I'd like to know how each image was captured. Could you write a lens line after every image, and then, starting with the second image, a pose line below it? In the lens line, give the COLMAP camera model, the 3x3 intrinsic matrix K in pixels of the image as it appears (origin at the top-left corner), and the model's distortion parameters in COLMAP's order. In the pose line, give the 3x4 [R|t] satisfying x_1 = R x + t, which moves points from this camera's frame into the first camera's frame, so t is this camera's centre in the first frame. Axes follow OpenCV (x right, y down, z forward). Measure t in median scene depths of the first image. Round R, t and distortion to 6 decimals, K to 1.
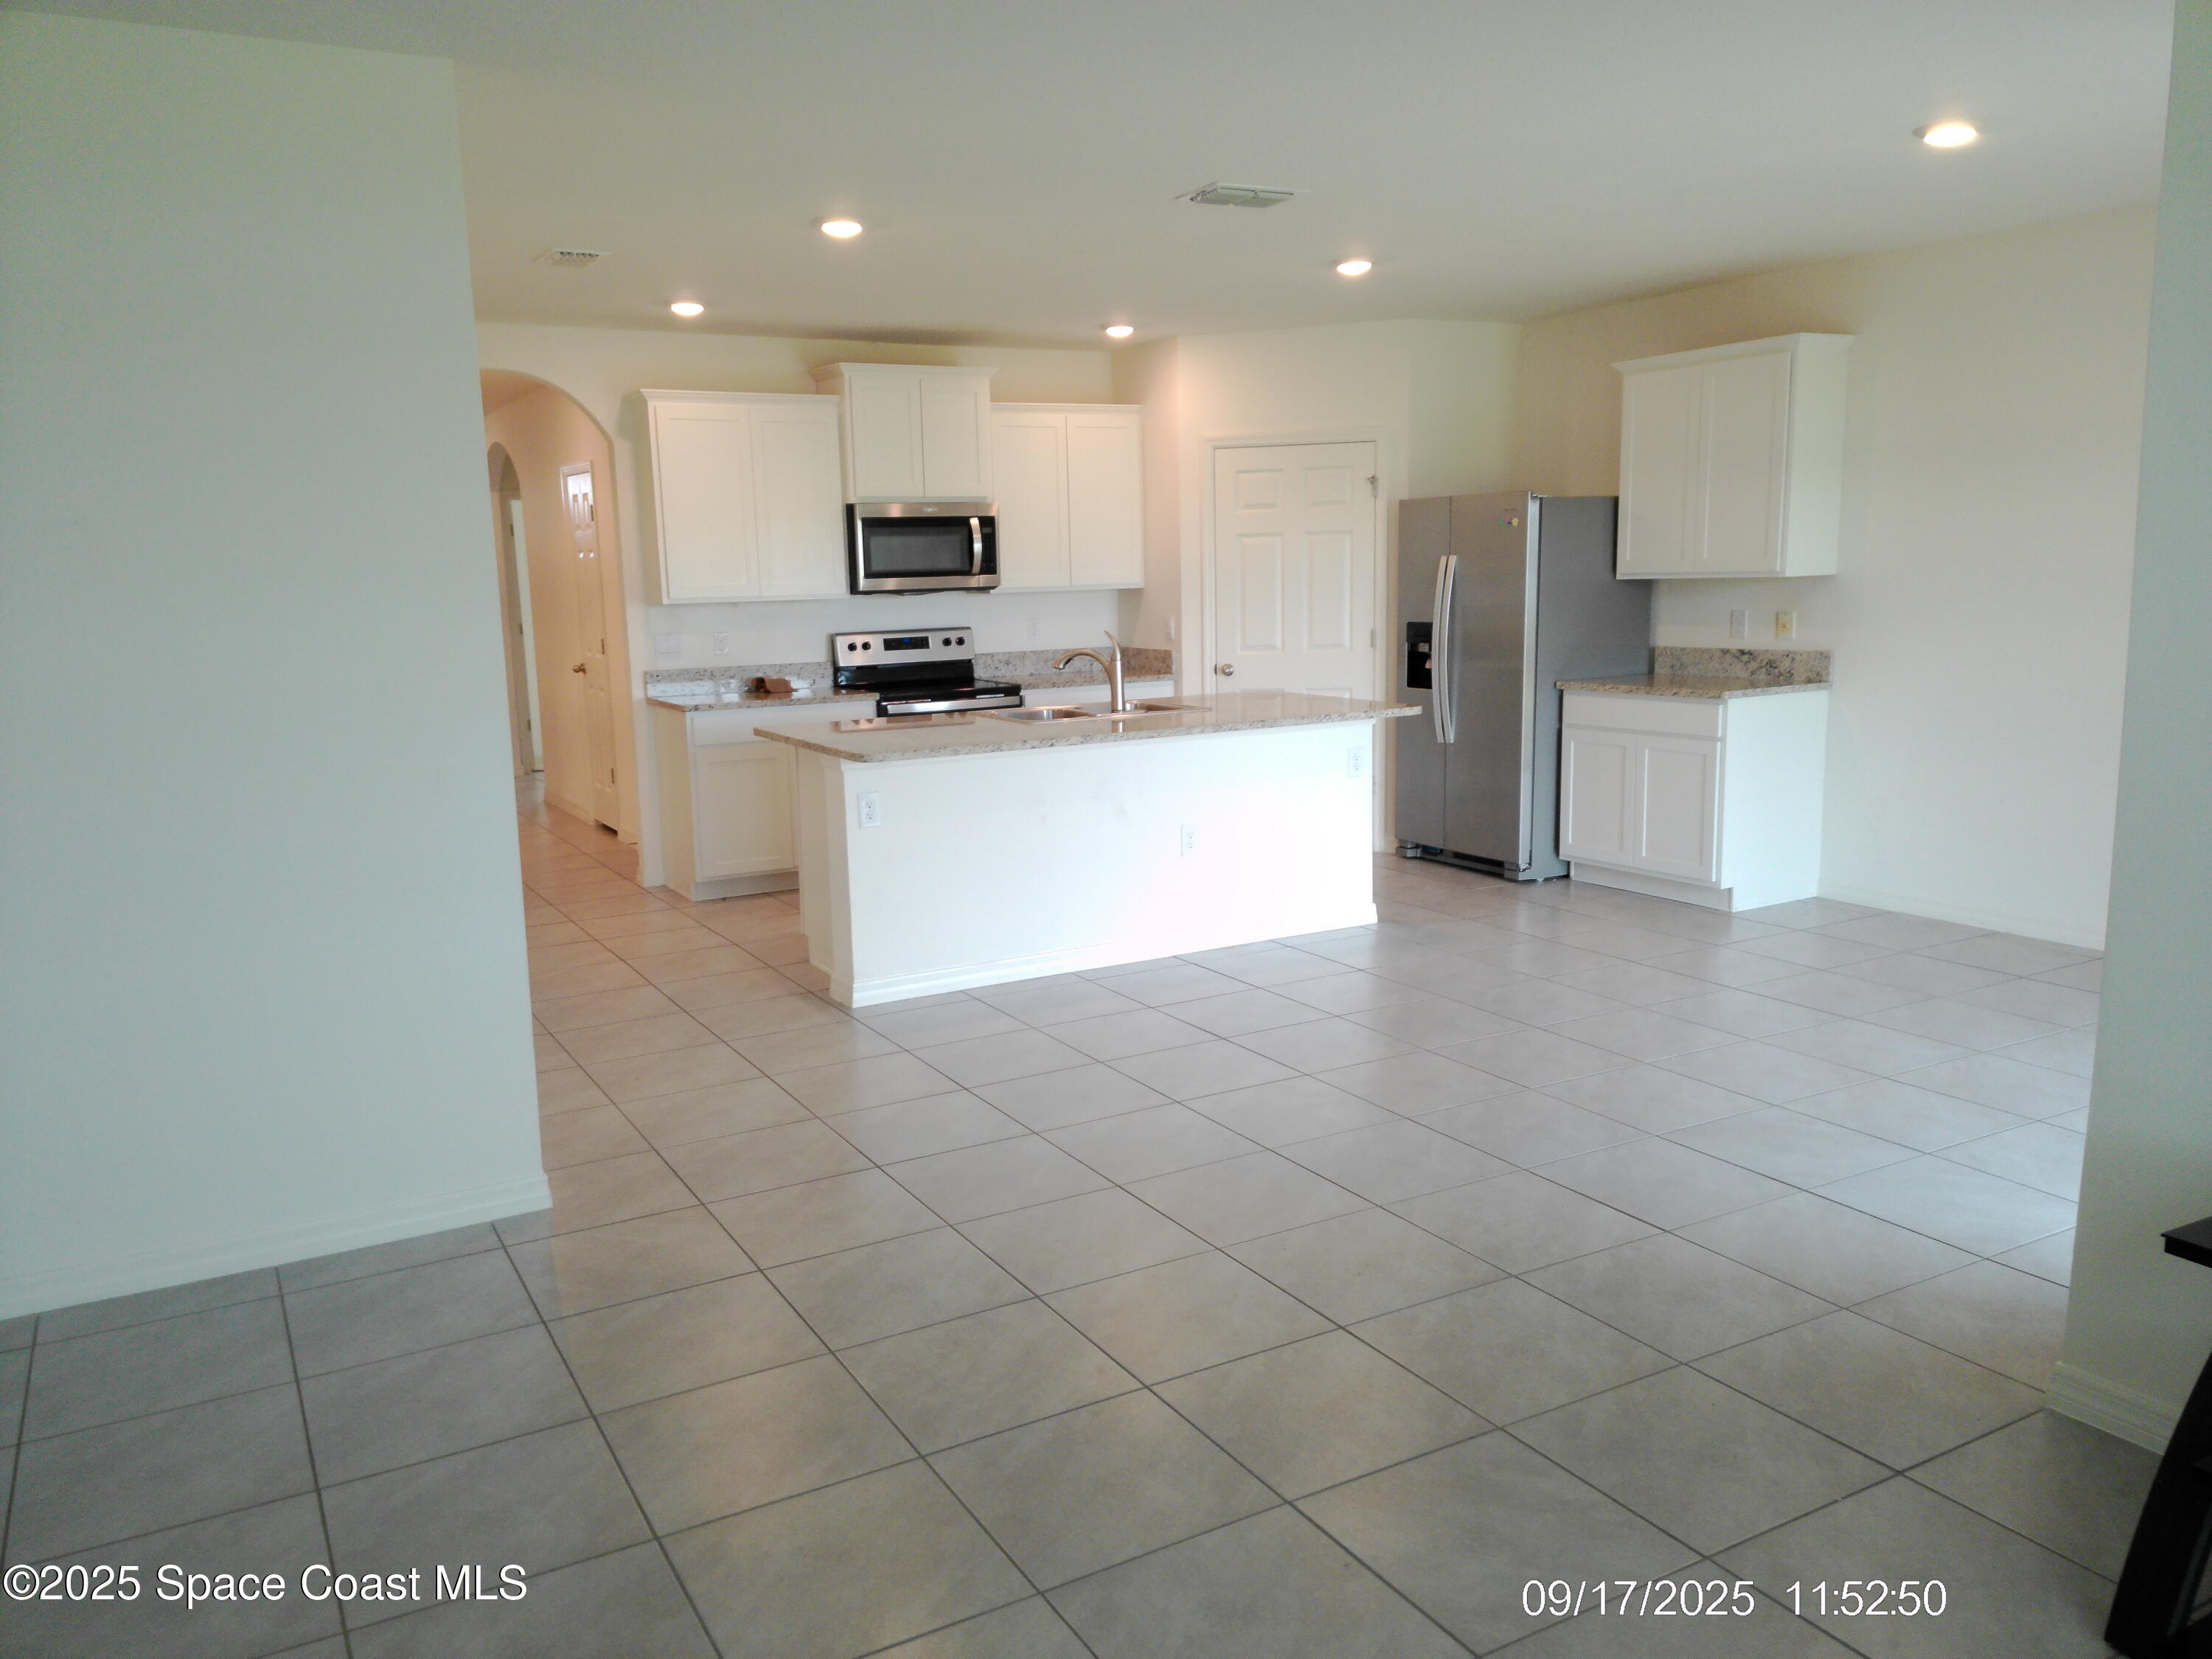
lens RADIAL K [[1602.8, 0, 1093.9], [0, 1602.8, 845.4], [0, 0, 1]] dist [0.020047, -0.000905]
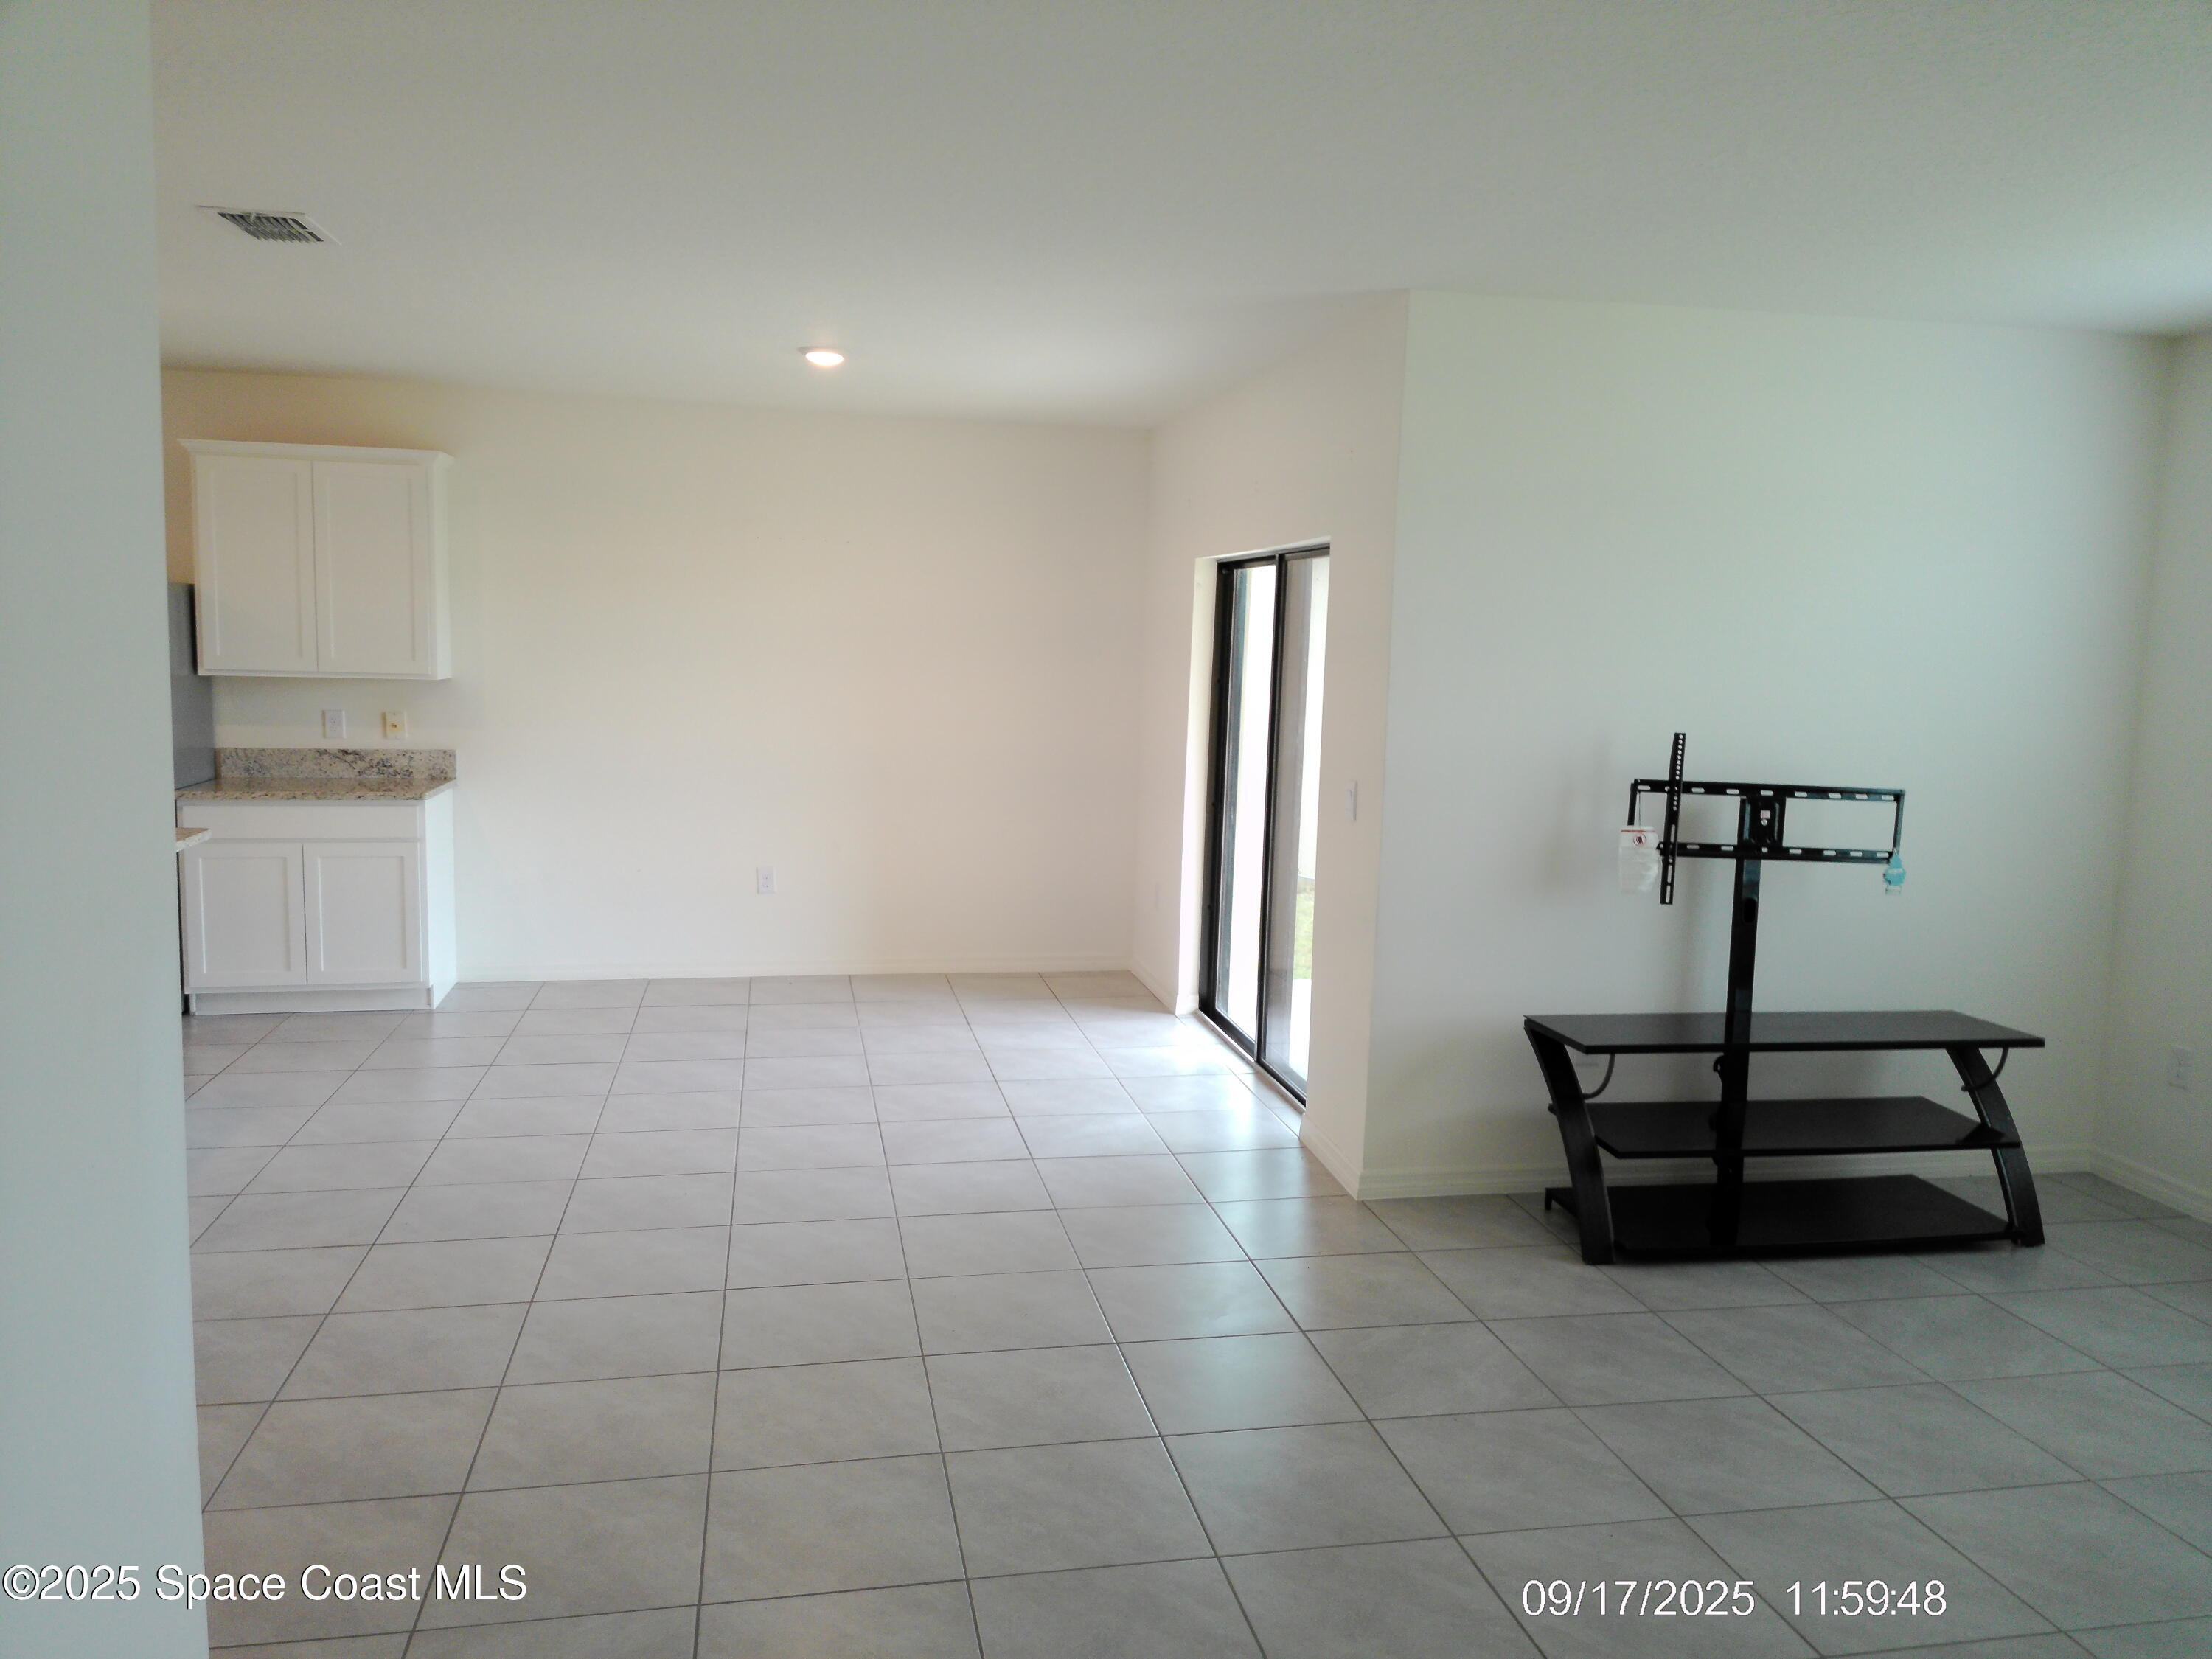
lens RADIAL K [[1602.8, 0, 1098.9], [0, 1602.8, 816.8], [0, 0, 1]] dist [0.020047, -0.000905]
pose [[0.302533, -0.066888, 0.950789, -0.401588], [0.130994, 0.990987, 0.028035, -0.048459], [-0.944094, 0.116066, 0.308568, 0.265413]]
